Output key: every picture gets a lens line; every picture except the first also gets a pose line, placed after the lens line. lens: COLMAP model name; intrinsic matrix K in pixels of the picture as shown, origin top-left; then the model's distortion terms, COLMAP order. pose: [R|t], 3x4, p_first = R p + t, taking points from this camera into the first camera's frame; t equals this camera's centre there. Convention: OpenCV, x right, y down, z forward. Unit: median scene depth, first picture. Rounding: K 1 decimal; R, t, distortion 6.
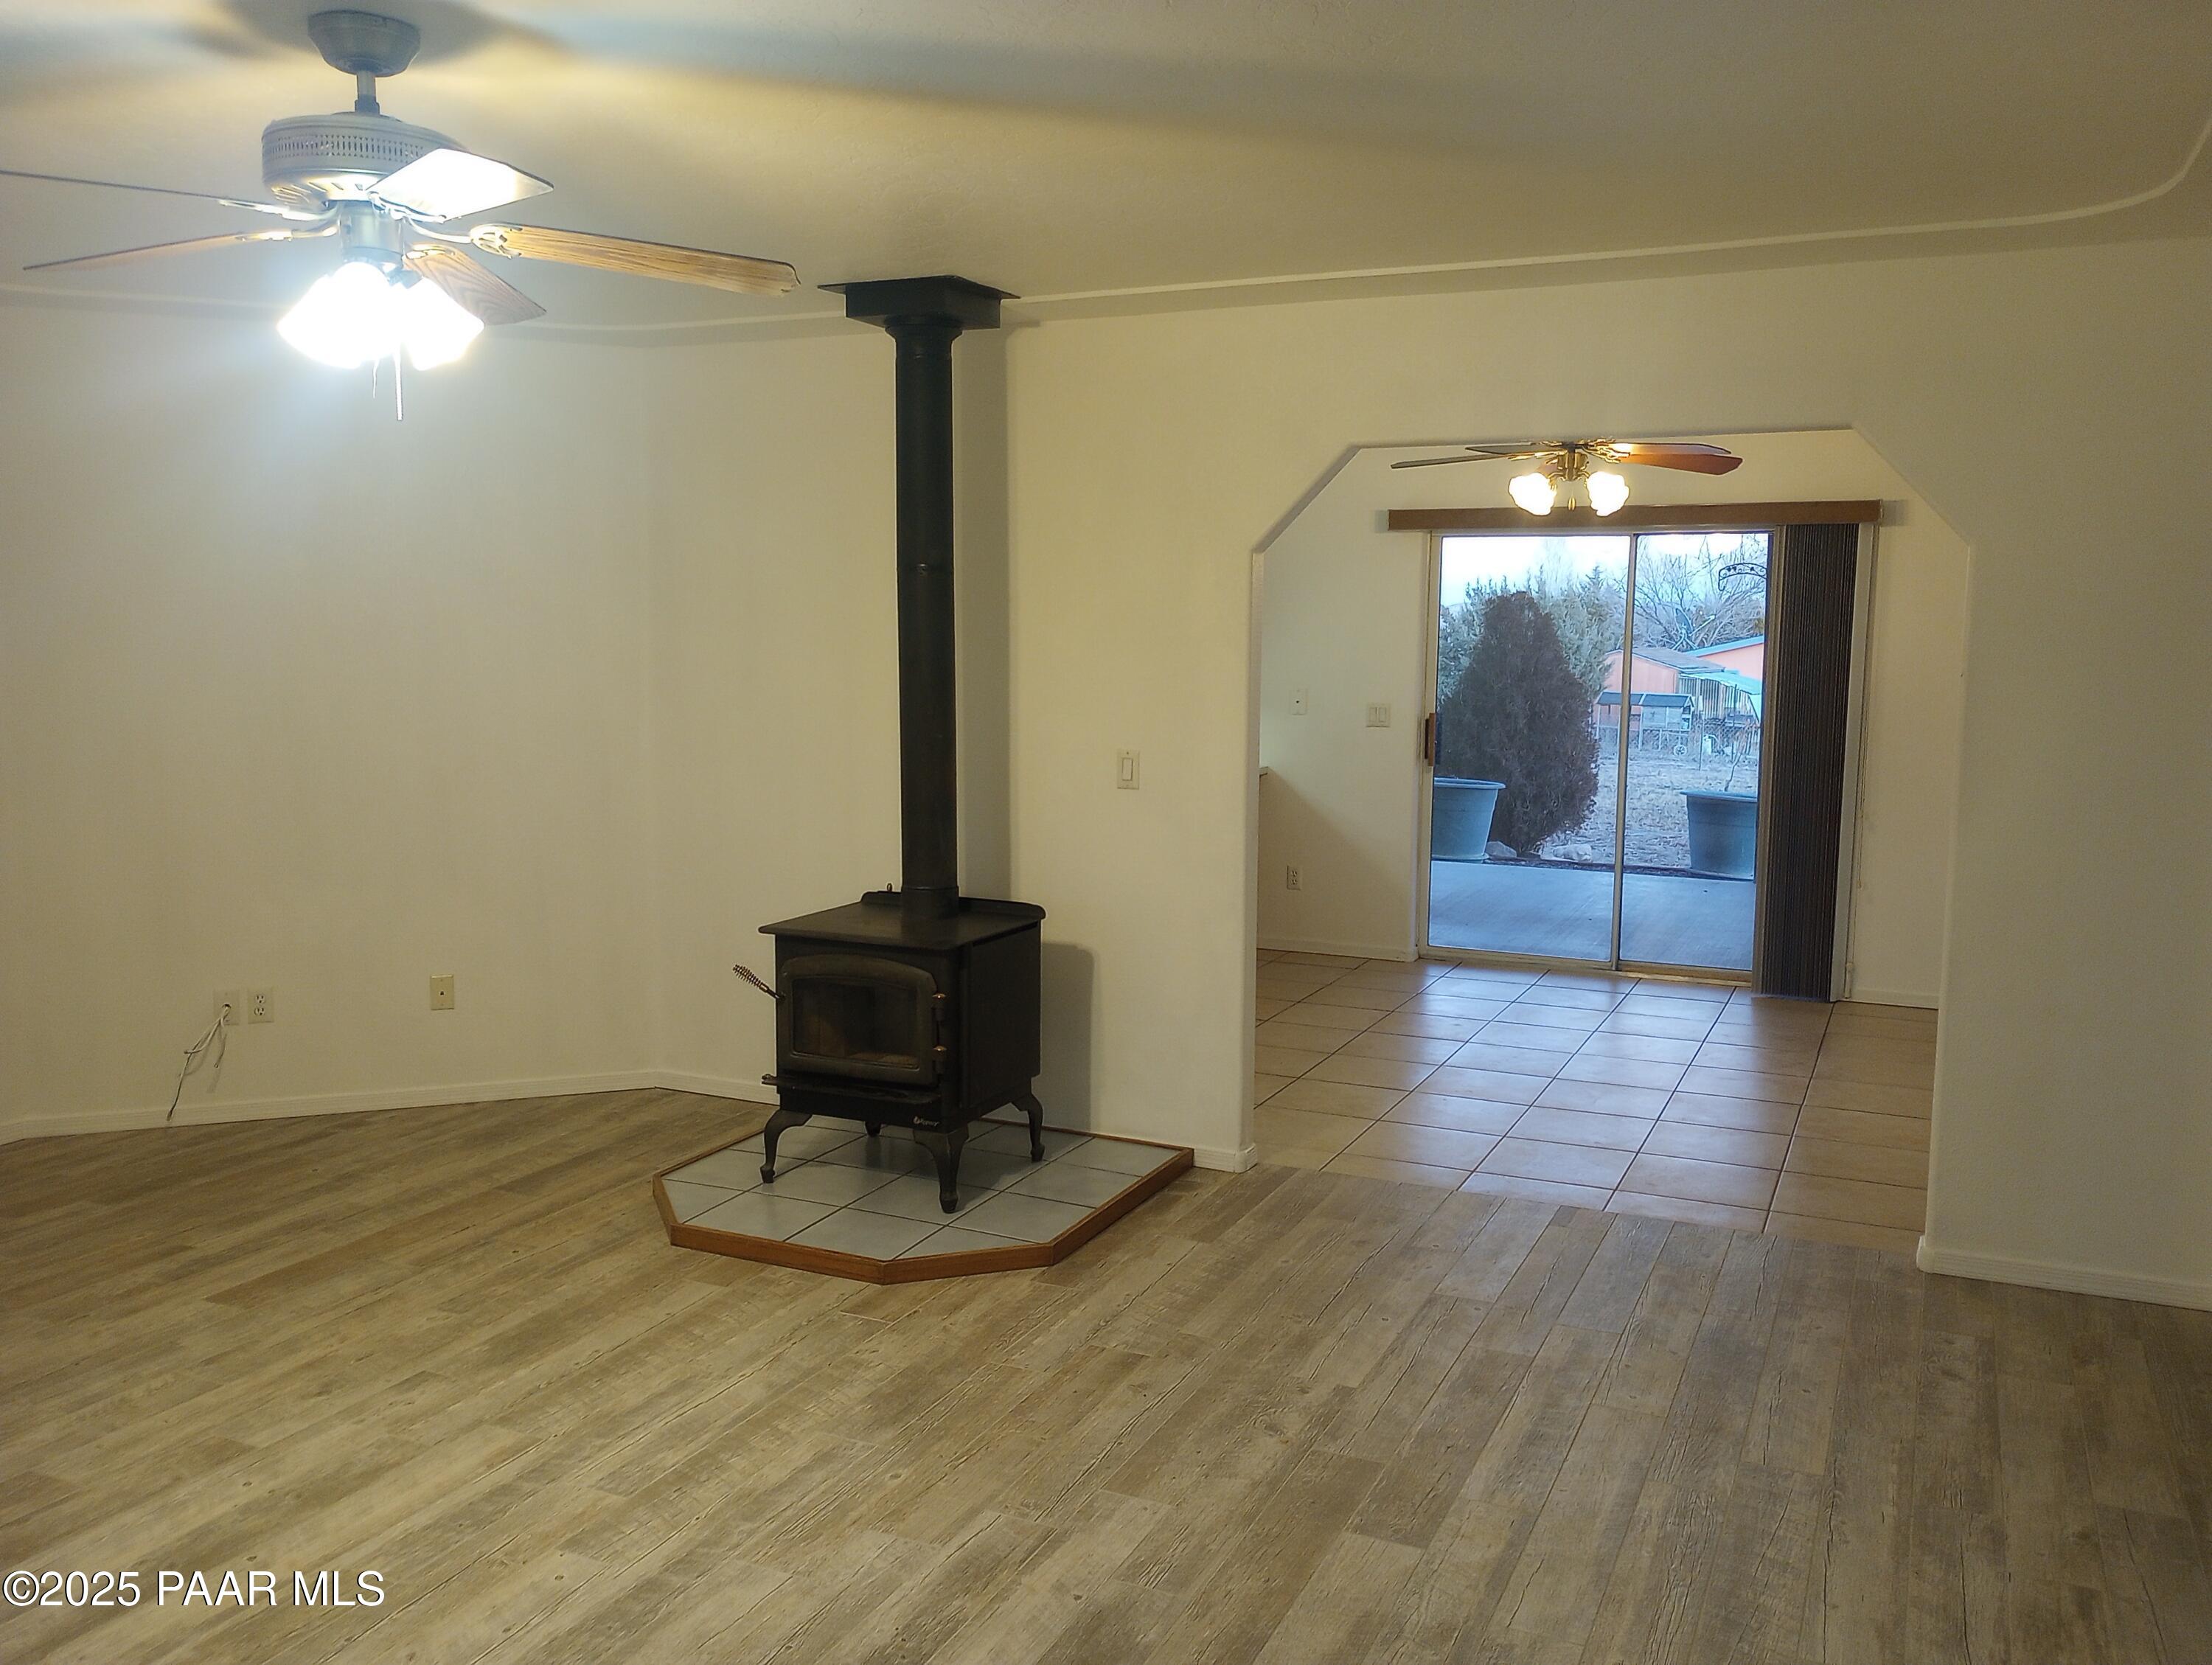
lens RADIAL K [[1837.1, 0, 1106.0], [0, 1837.1, 832.5], [0, 0, 1]] dist [-0.001228, -0.008458]
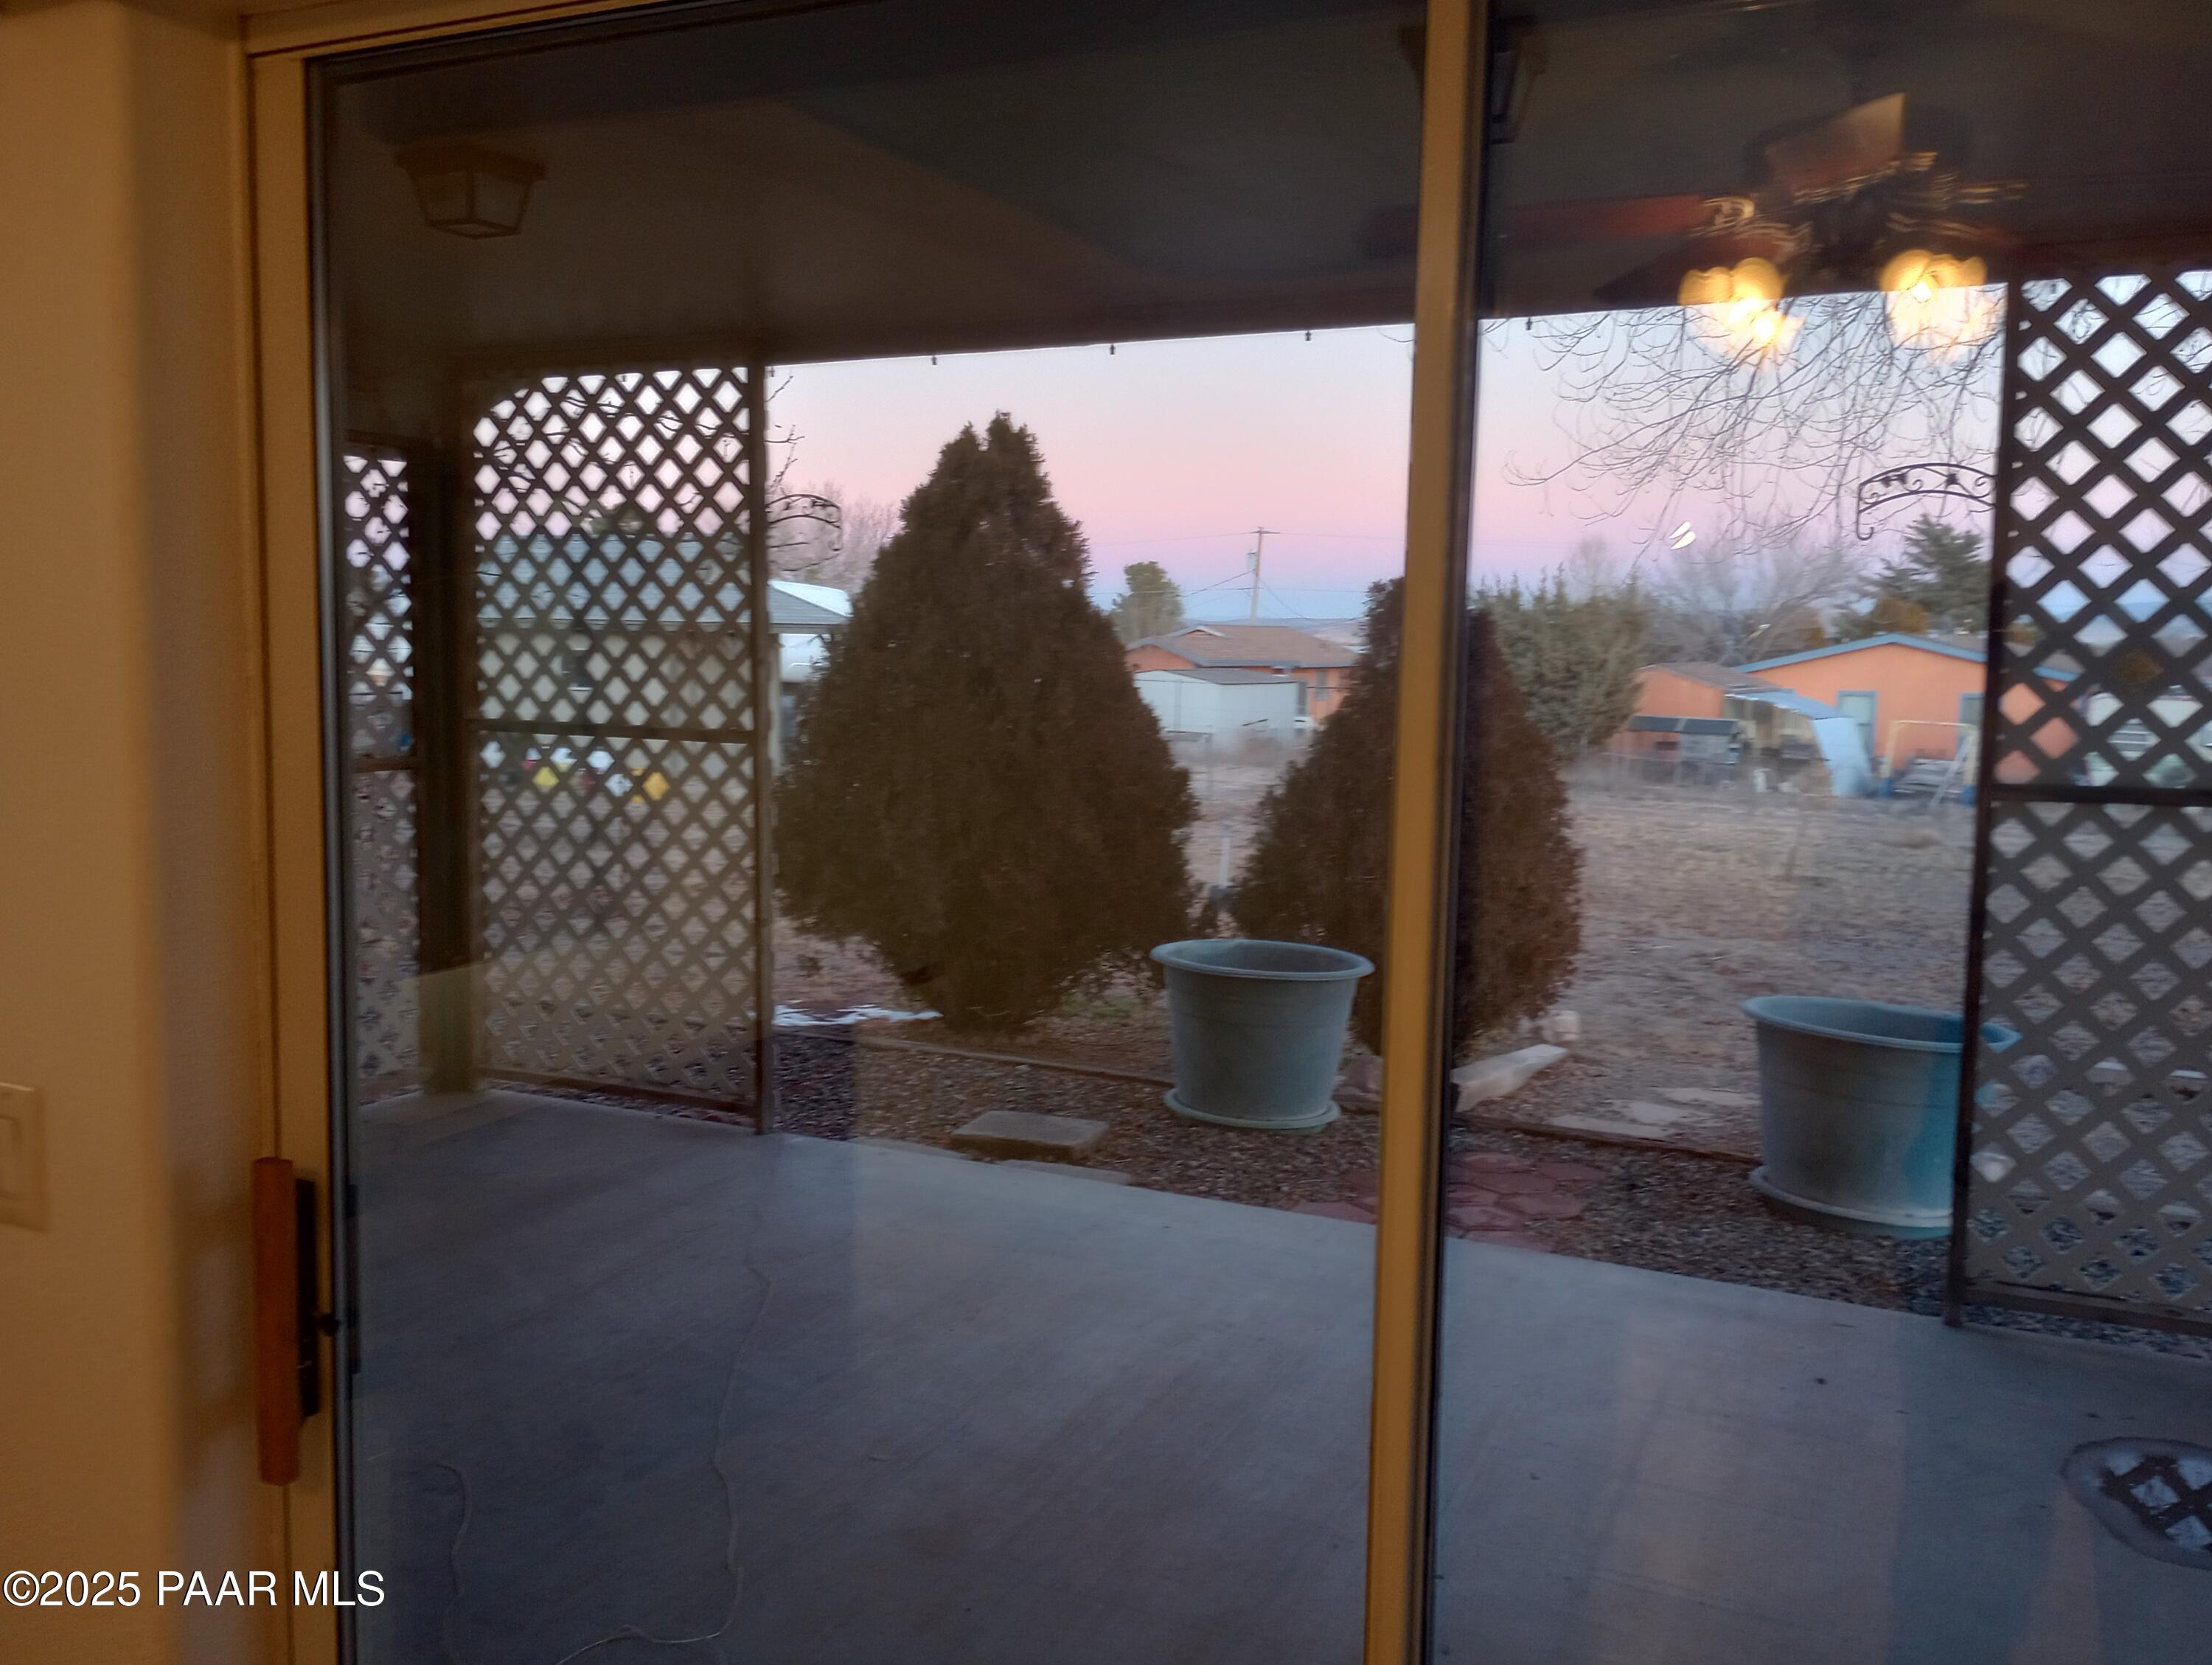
lens RADIAL K [[1837.1, 0, 1106.0], [0, 1837.1, 832.5], [0, 0, 1]] dist [-0.001228, -0.008458]
pose [[0.999760, 0.004203, -0.021479, 0.051476], [-0.004310, 0.999978, -0.004955, -0.019025], [0.021457, 0.005046, 0.999757, 0.168537]]
